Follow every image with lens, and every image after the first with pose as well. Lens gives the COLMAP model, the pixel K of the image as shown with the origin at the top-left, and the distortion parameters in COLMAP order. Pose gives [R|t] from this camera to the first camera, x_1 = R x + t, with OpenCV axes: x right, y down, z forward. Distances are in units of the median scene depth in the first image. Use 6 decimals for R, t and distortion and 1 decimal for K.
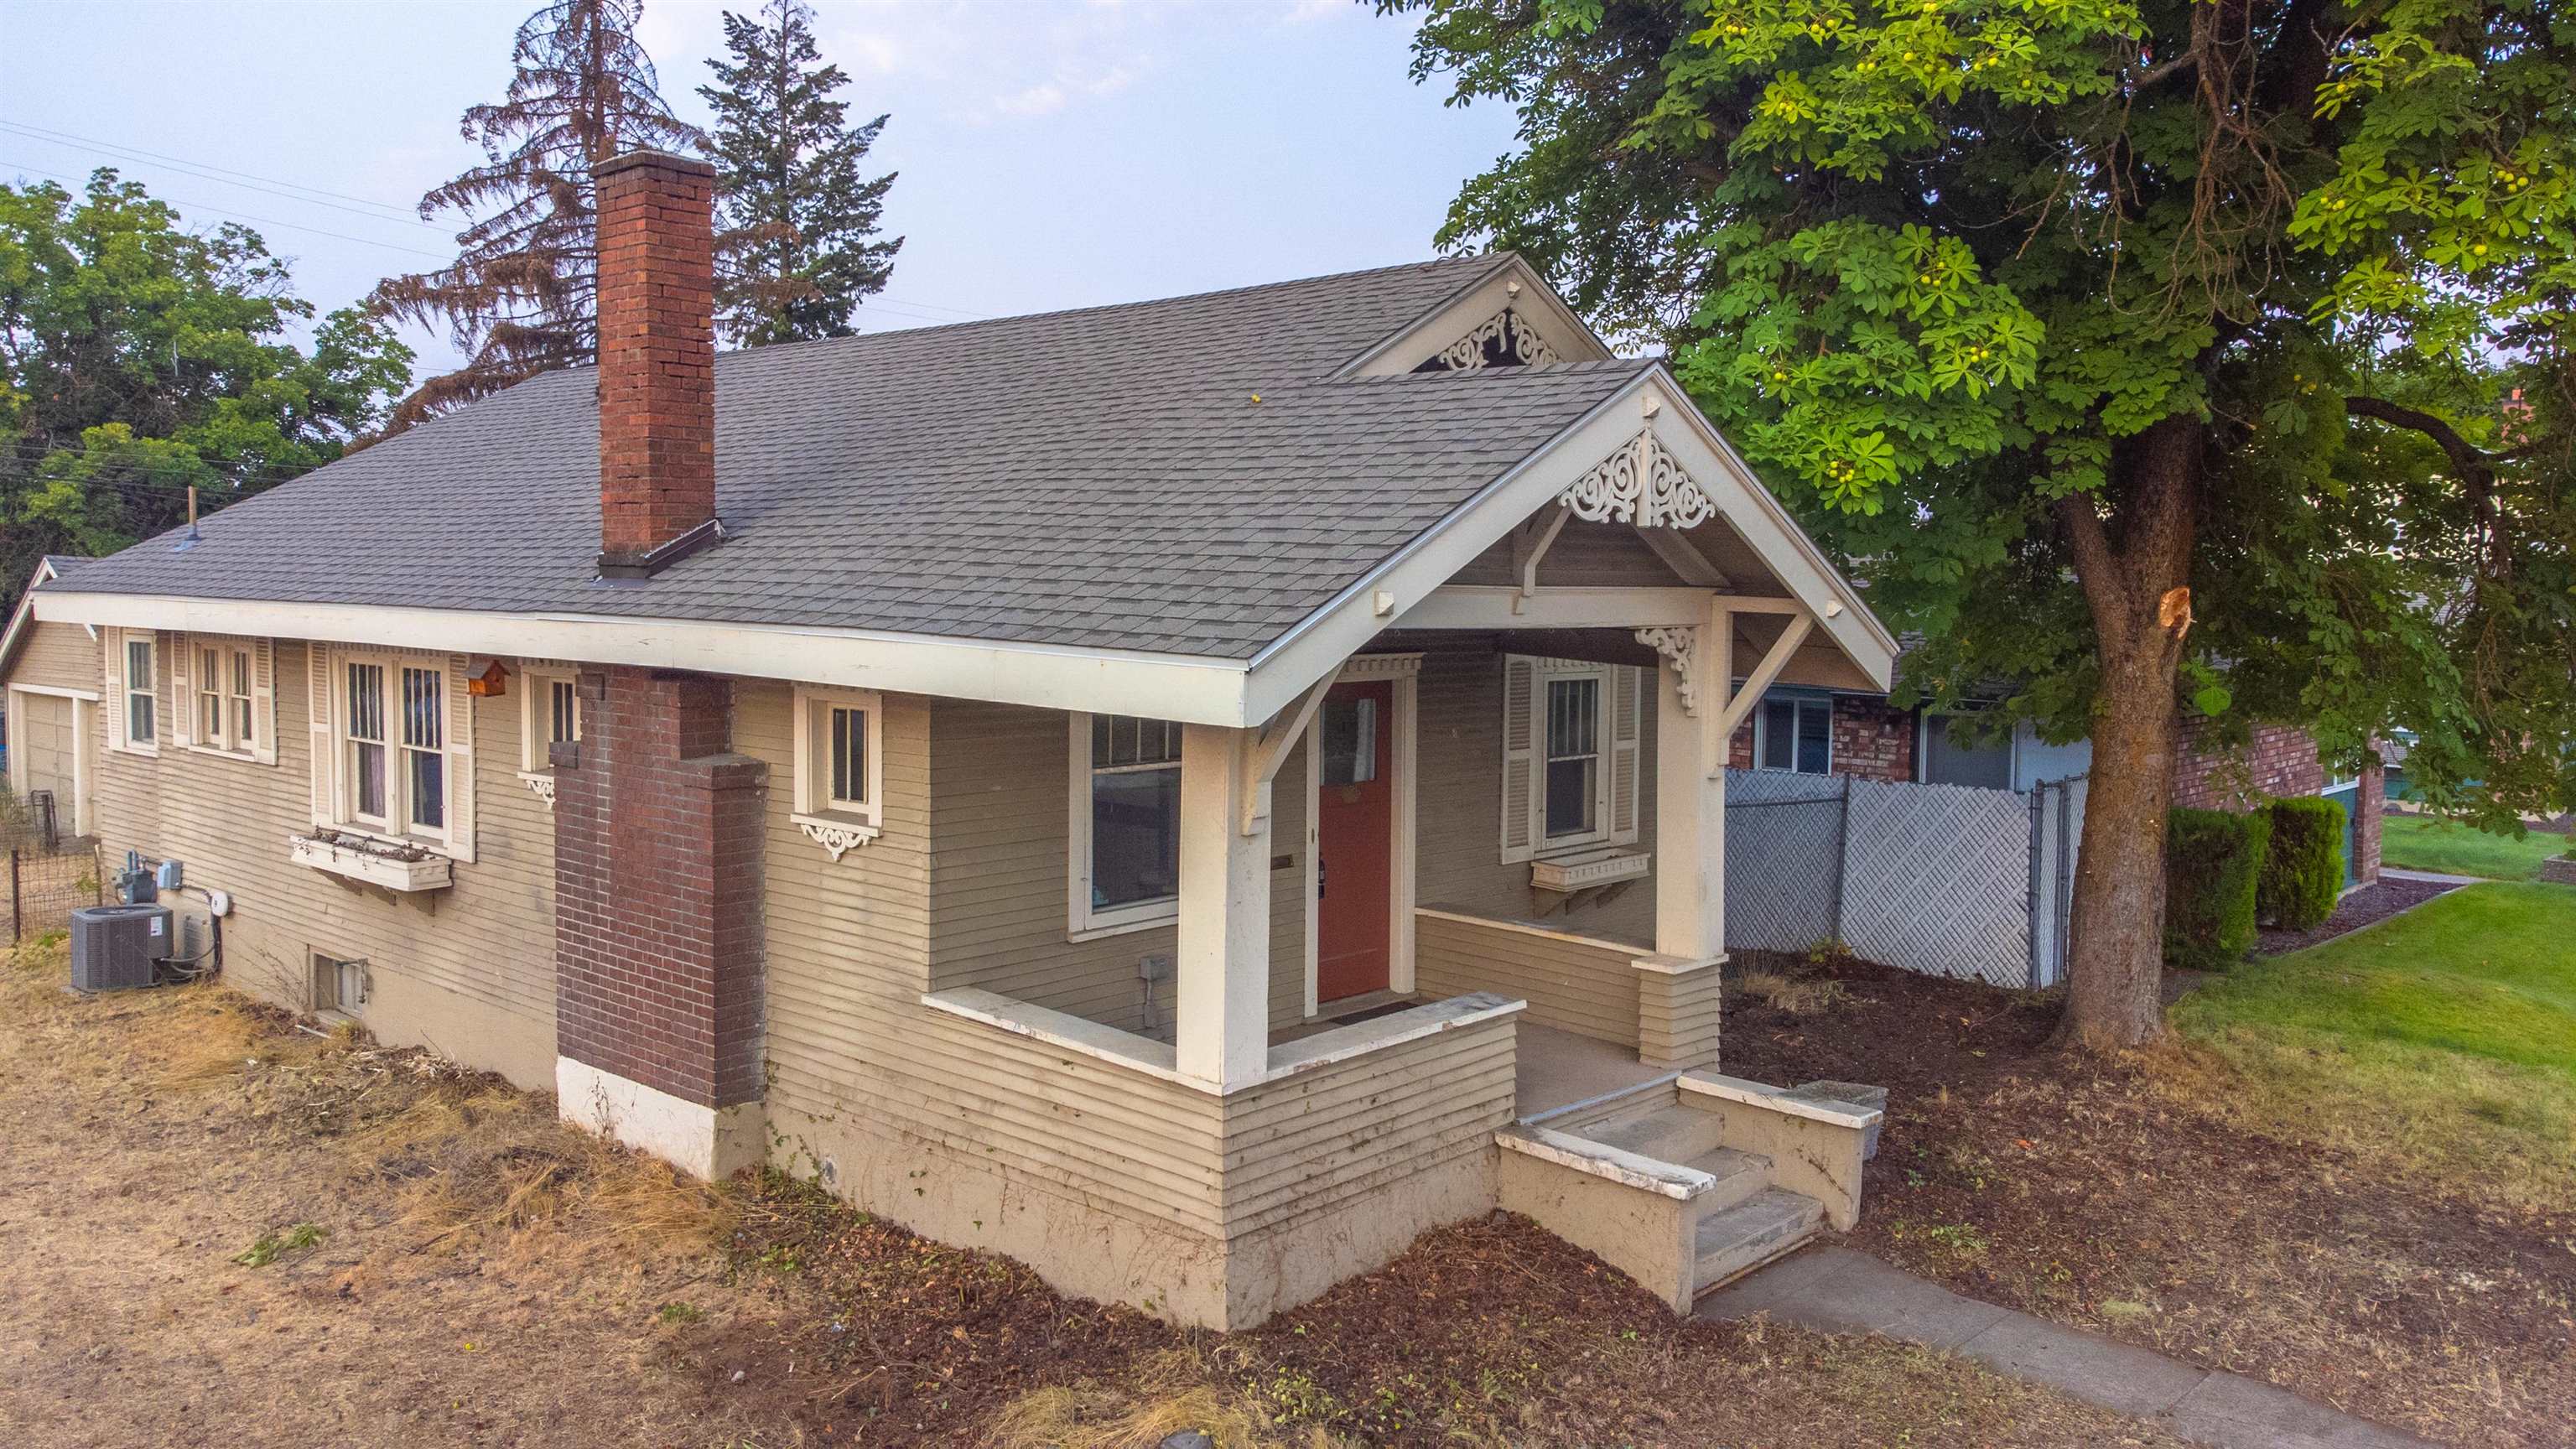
lens RADIAL K [[1922.3, 0, 1278.5], [0, 1922.3, 674.4], [0, 0, 1]] dist [0.036180, -0.008073]
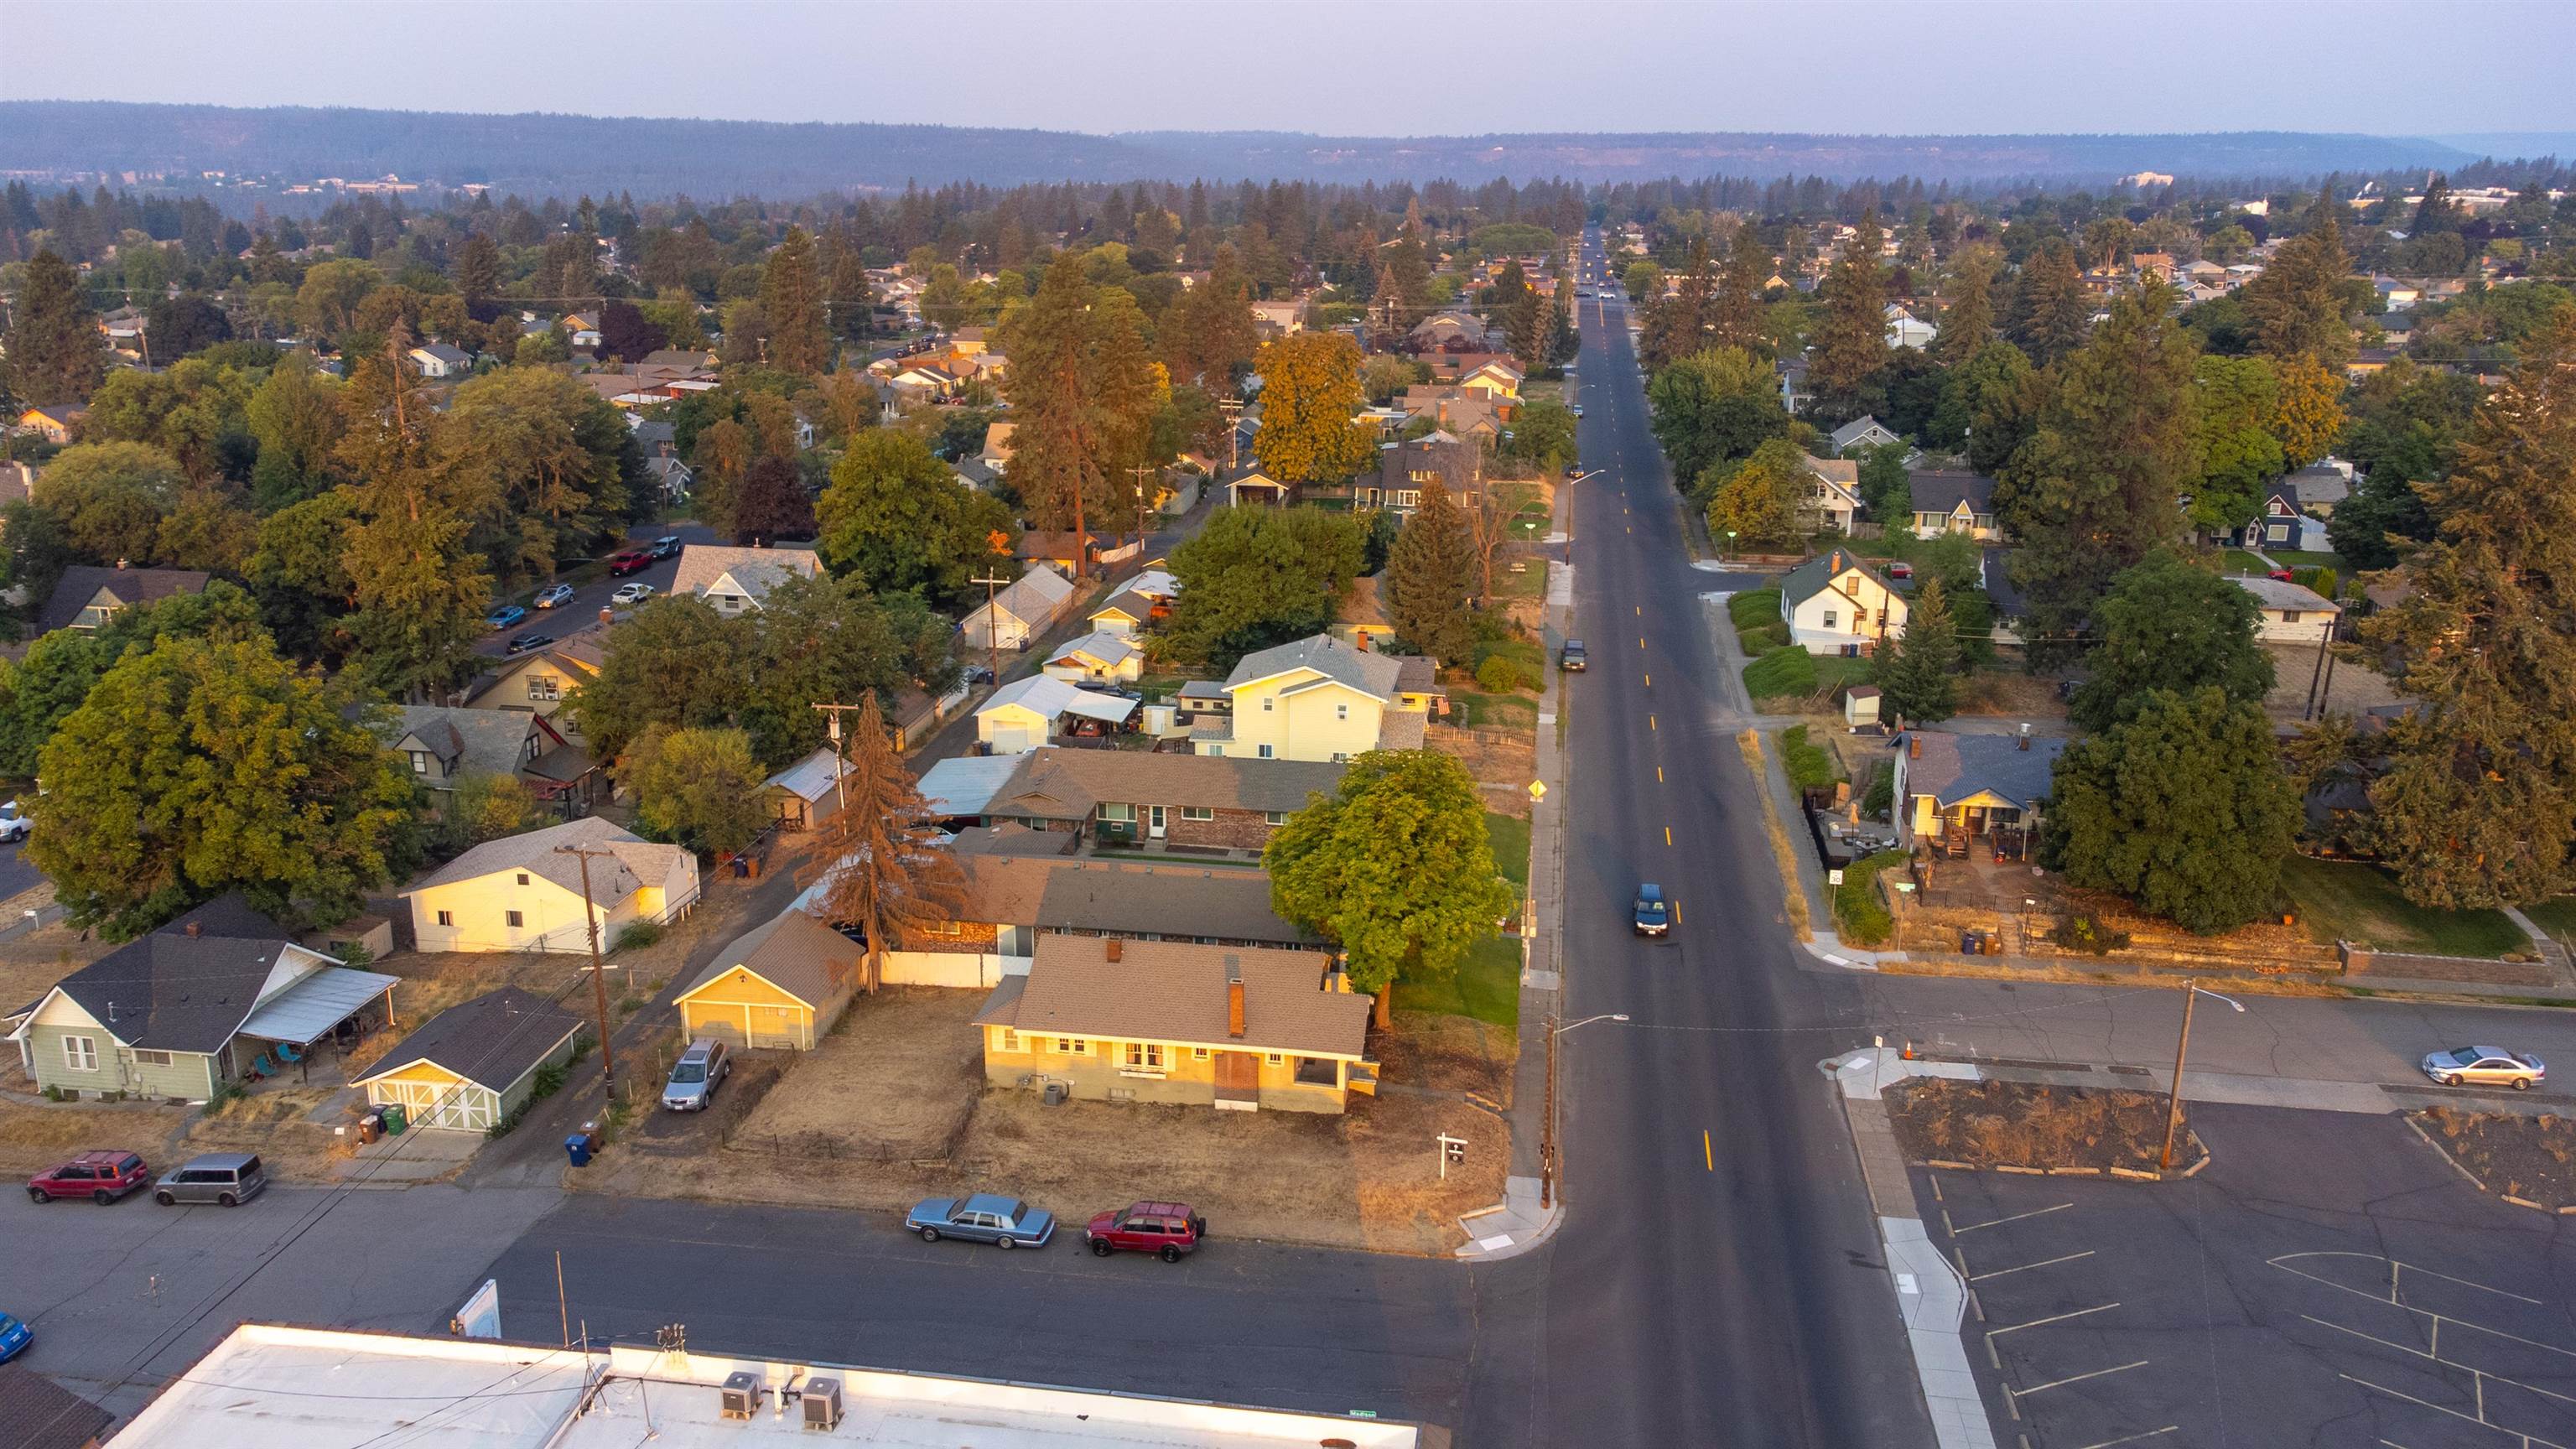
lens RADIAL K [[1922.3, 0, 1278.5], [0, 1922.3, 674.4], [0, 0, 1]] dist [0.036180, -0.008073]
pose [[0.822345, -0.153508, 0.547890, -4.186132], [0.033156, 0.974211, 0.223189, -3.149734], [-0.568022, -0.165372, 0.806228, -4.929444]]
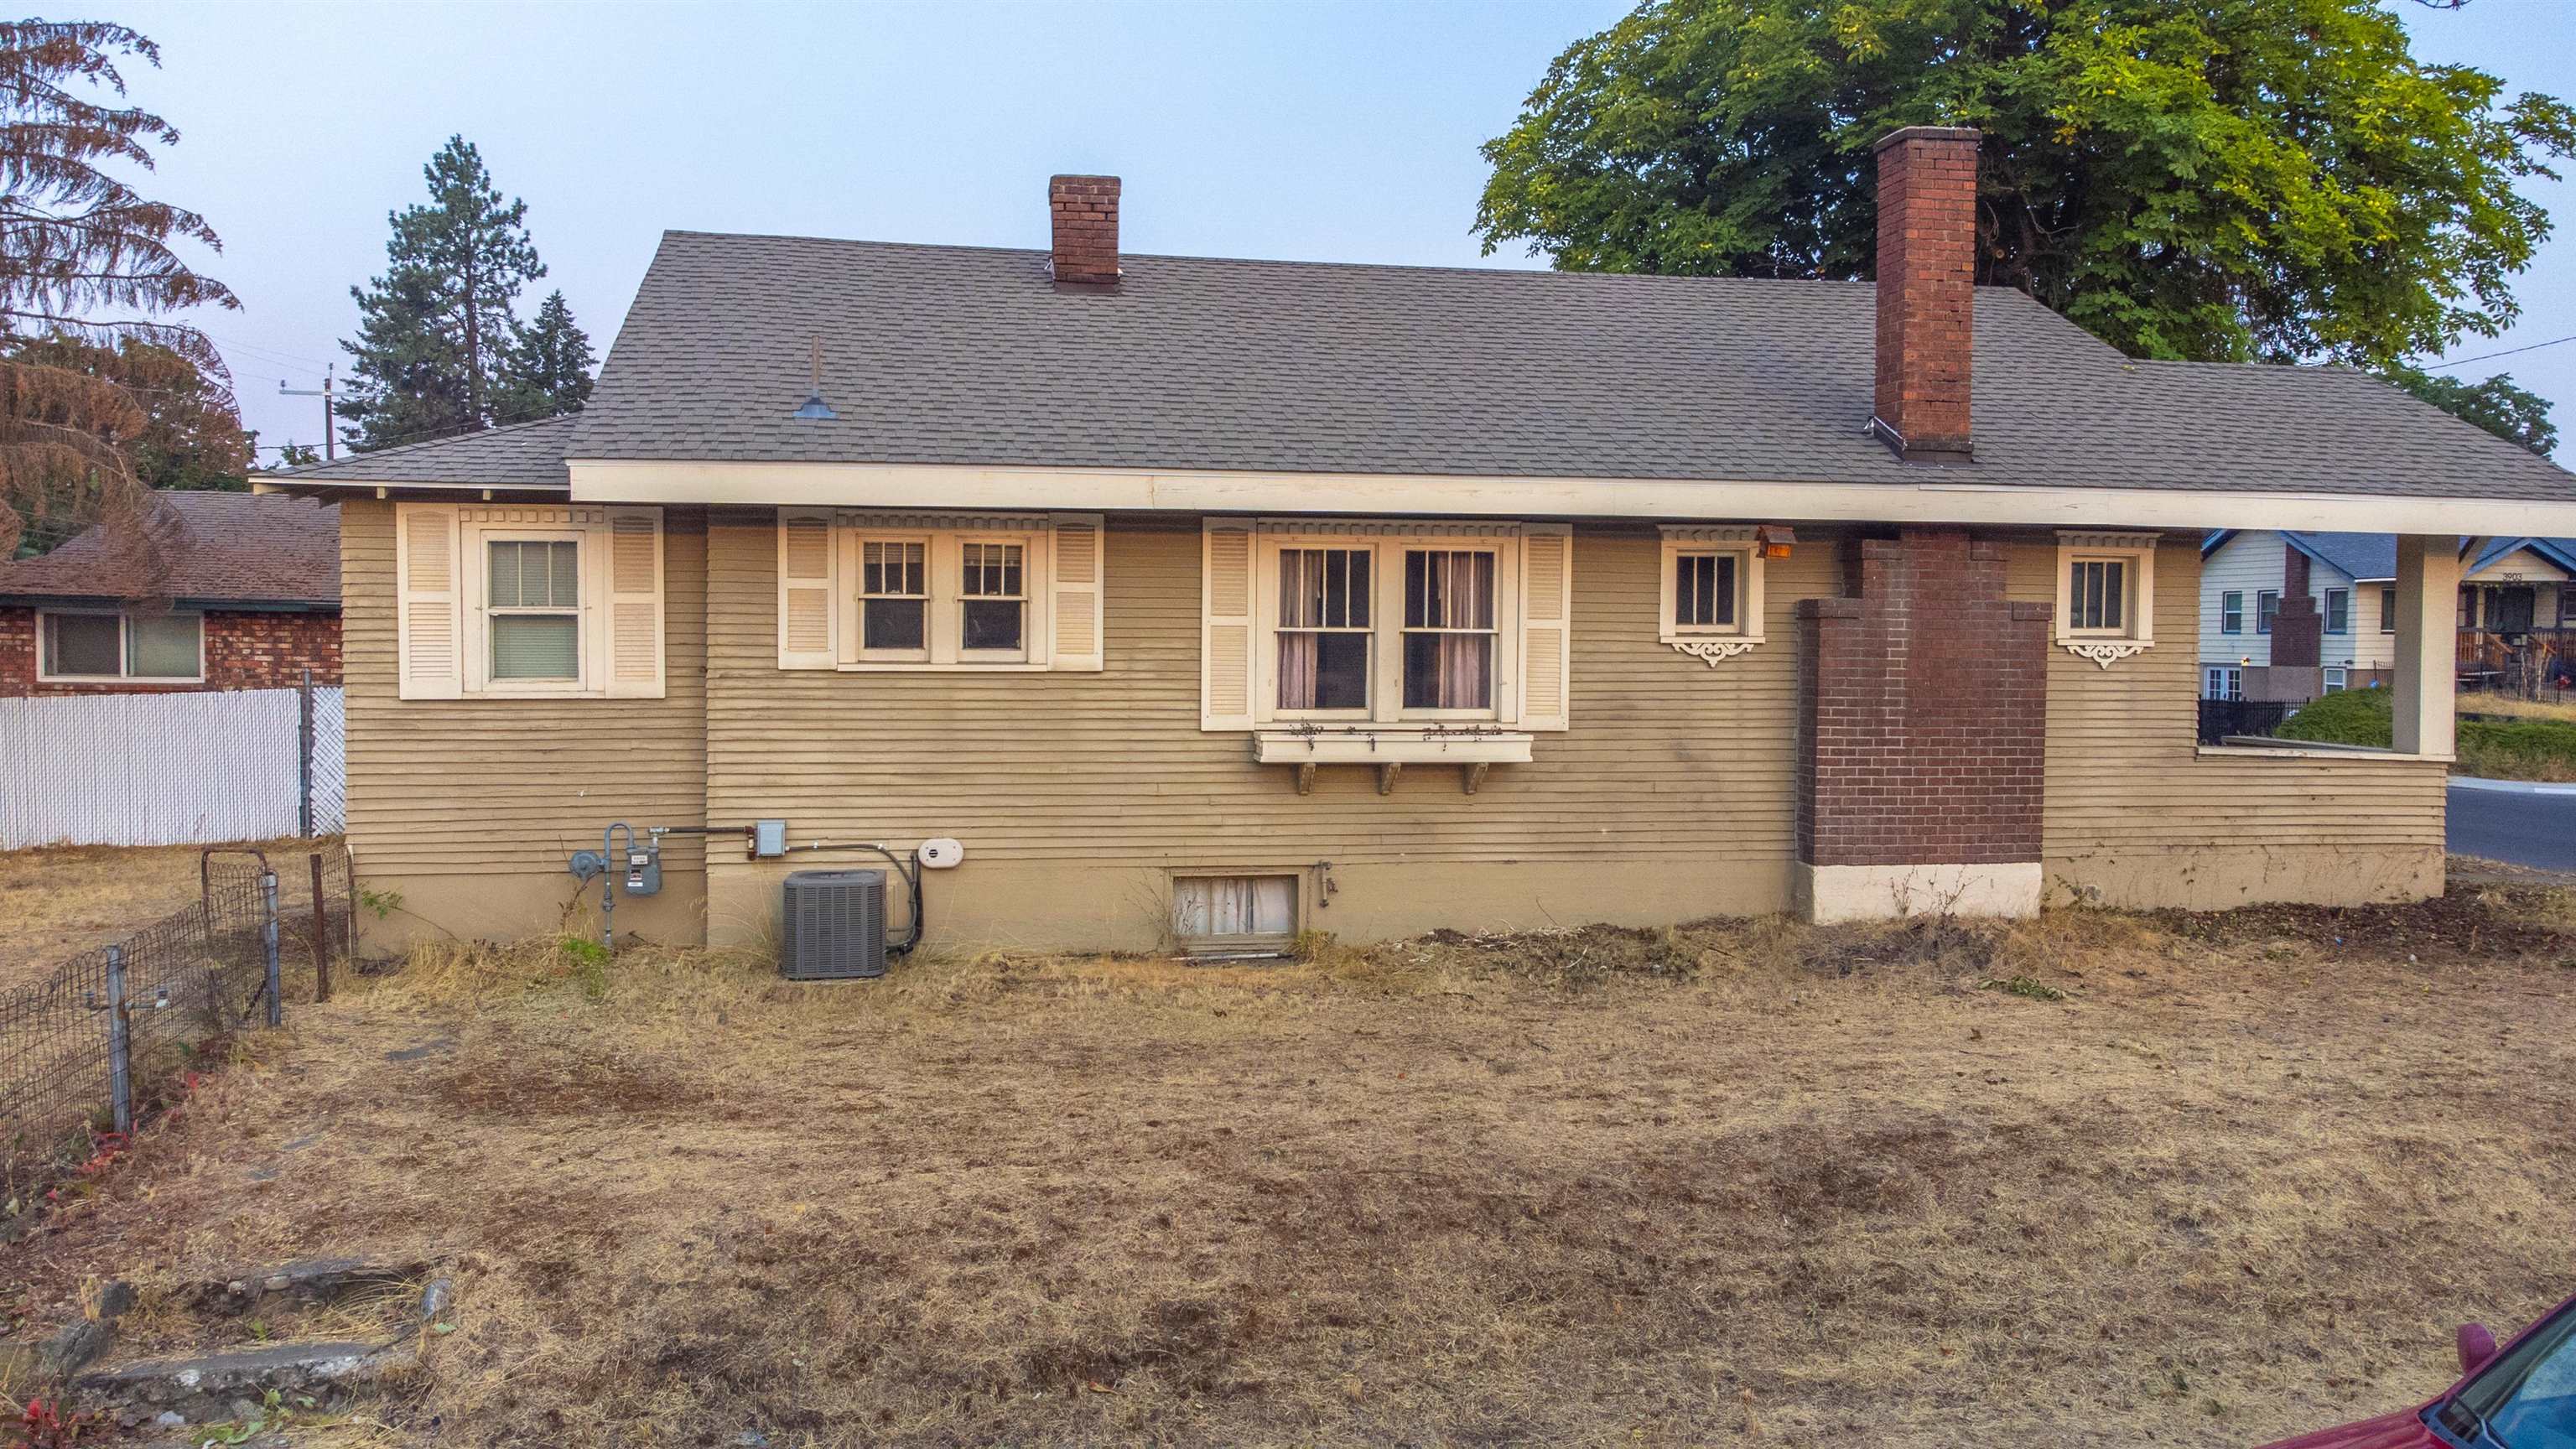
lens RADIAL K [[1922.3, 0, 1278.5], [0, 1922.3, 674.4], [0, 0, 1]] dist [0.036180, -0.008073]
pose [[0.602278, -0.021372, 0.798000, -1.710464], [0.049138, 0.998739, -0.010338, 0.093840], [-0.796773, 0.045438, 0.602568, 0.653176]]
